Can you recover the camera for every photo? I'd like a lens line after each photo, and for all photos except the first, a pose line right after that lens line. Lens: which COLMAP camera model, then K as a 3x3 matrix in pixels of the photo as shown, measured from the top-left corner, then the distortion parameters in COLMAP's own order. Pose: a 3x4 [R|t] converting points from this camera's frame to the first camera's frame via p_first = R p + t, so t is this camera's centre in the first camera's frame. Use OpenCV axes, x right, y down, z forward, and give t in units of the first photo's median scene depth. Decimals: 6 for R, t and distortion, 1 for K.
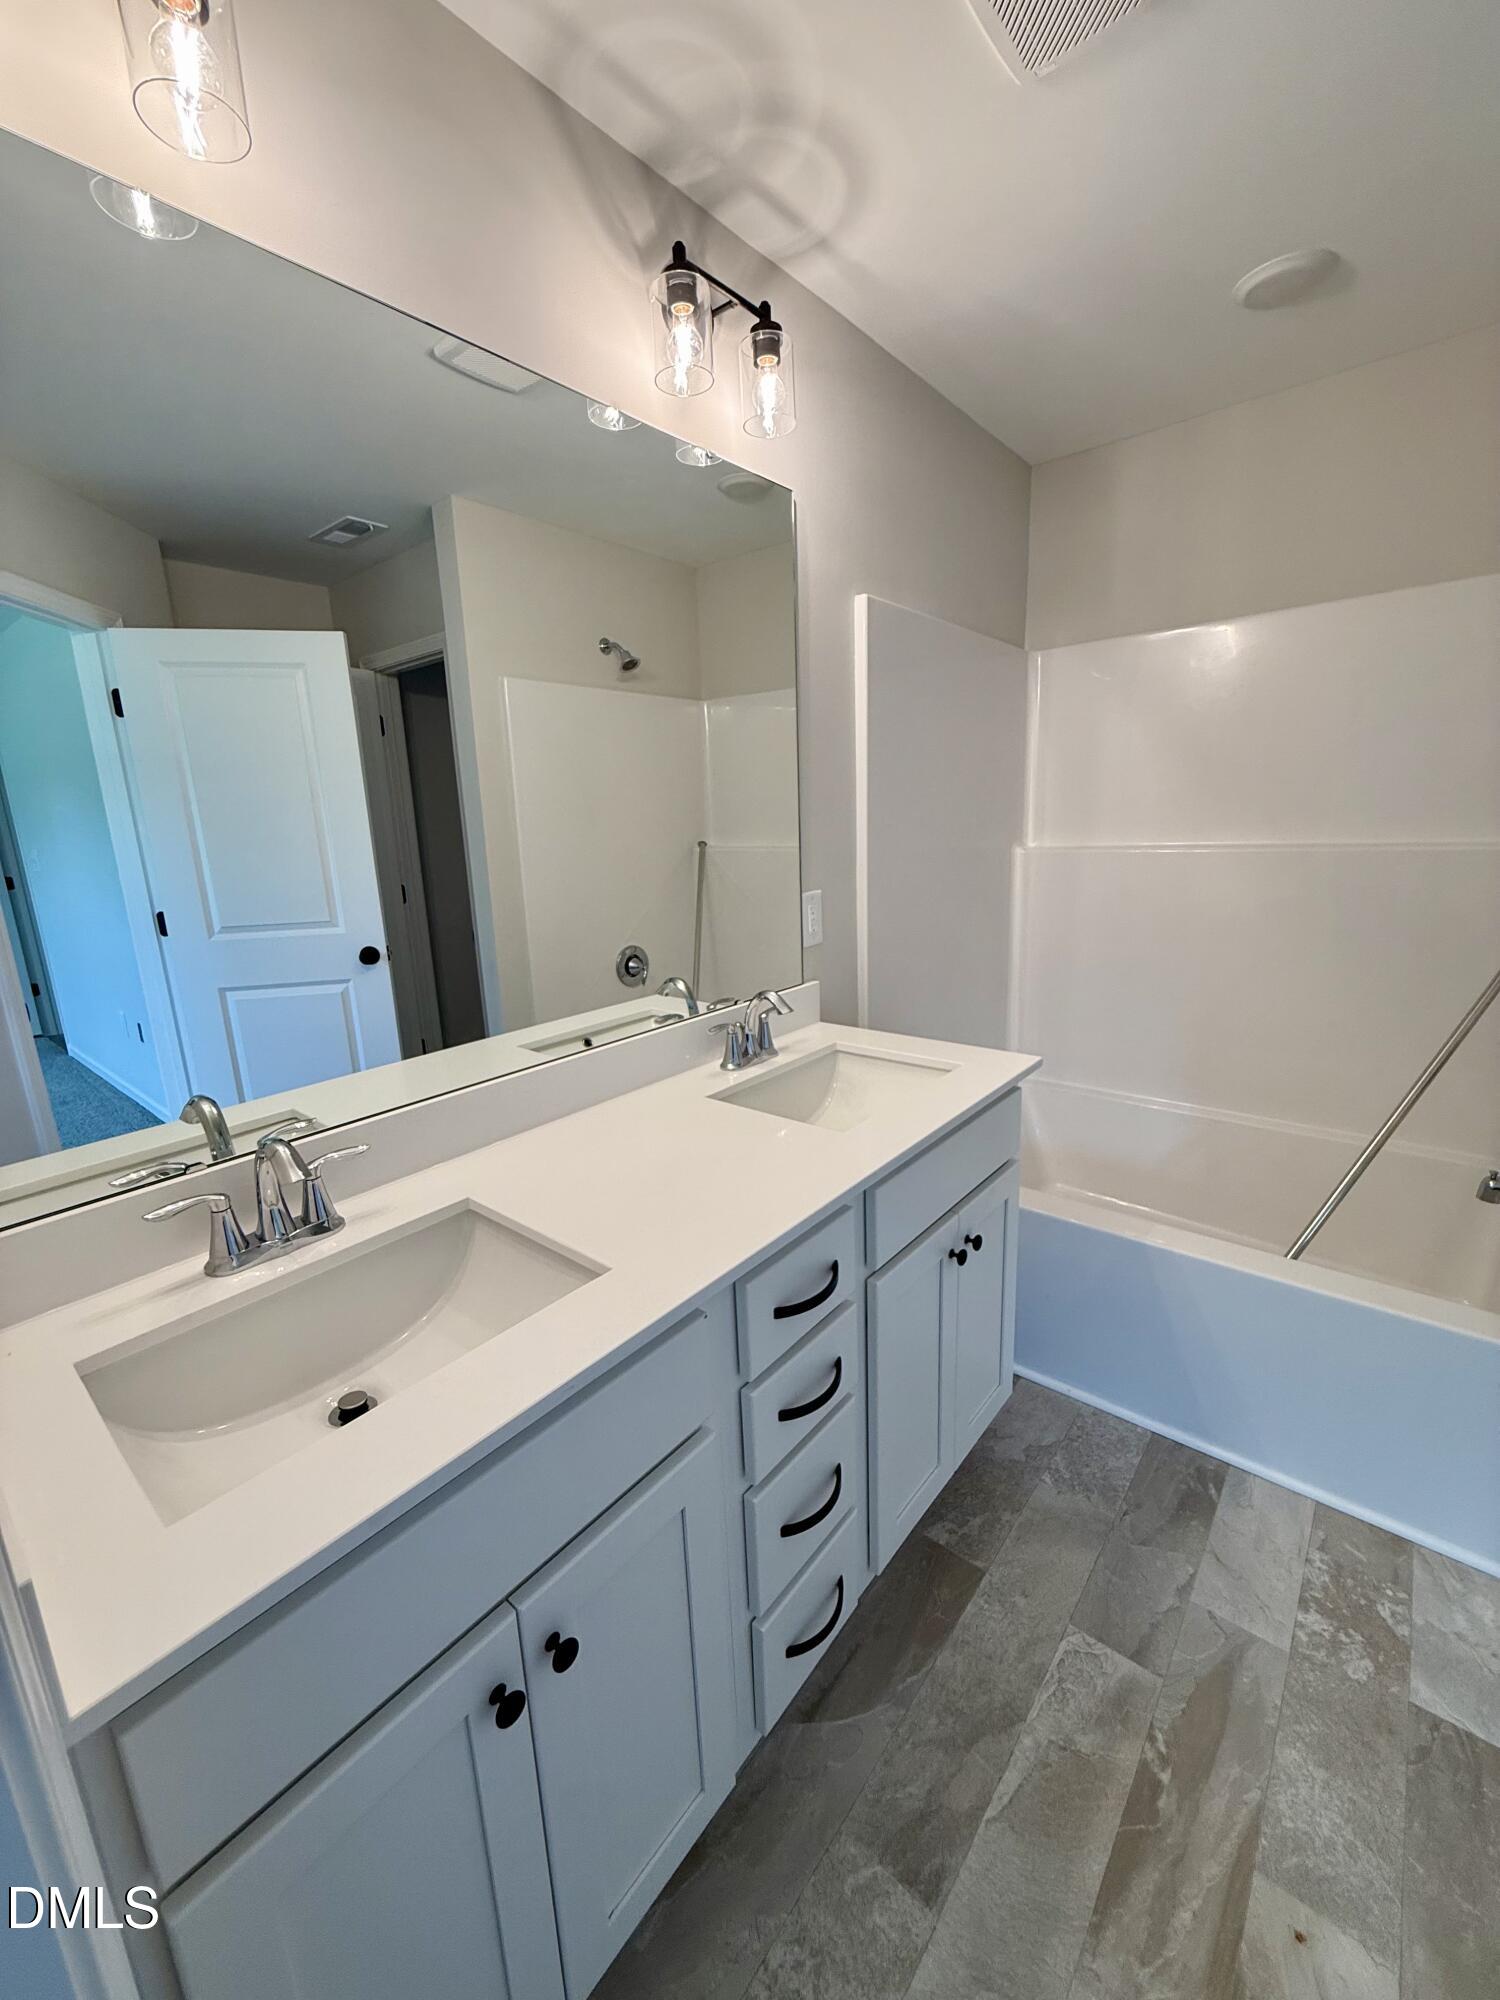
lens RADIAL K [[796.8, 0, 750.0], [0, 796.8, 978.6], [0, 0, 1]] dist [0.001180, -0.000390]
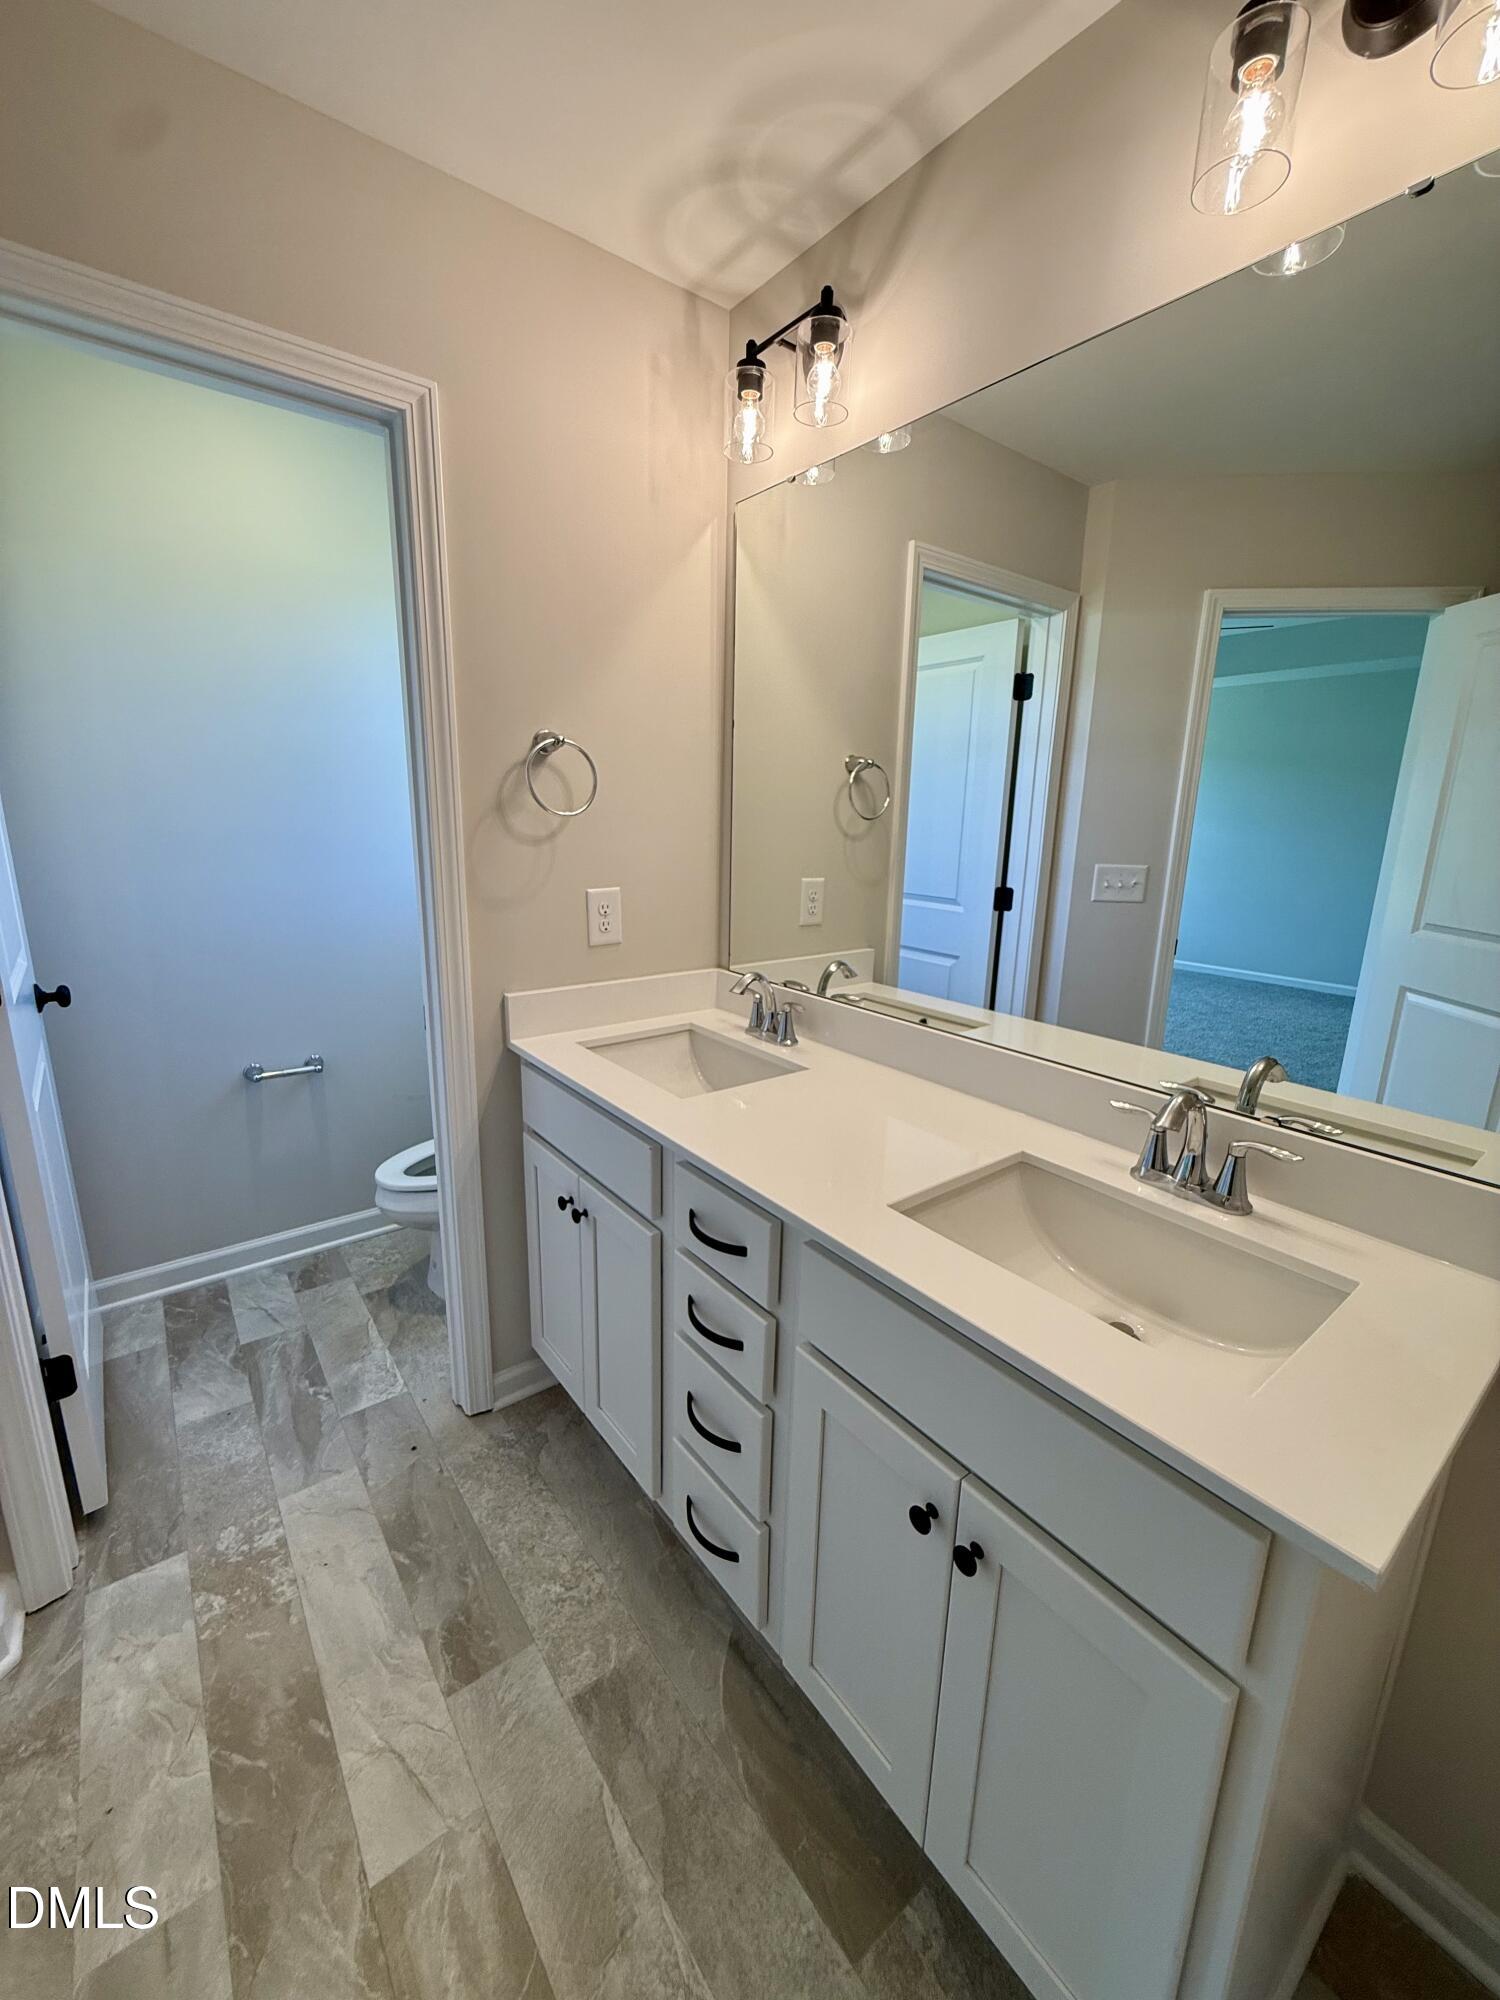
lens RADIAL K [[796.8, 0, 747.4], [0, 796.8, 1015.7], [0, 0, 1]] dist [0.001180, -0.000390]
pose [[-0.213065, 0.295878, -0.931160, 0.975516], [-0.190307, 0.922223, 0.336583, -0.265221], [0.958325, 0.248921, -0.140186, 1.134658]]
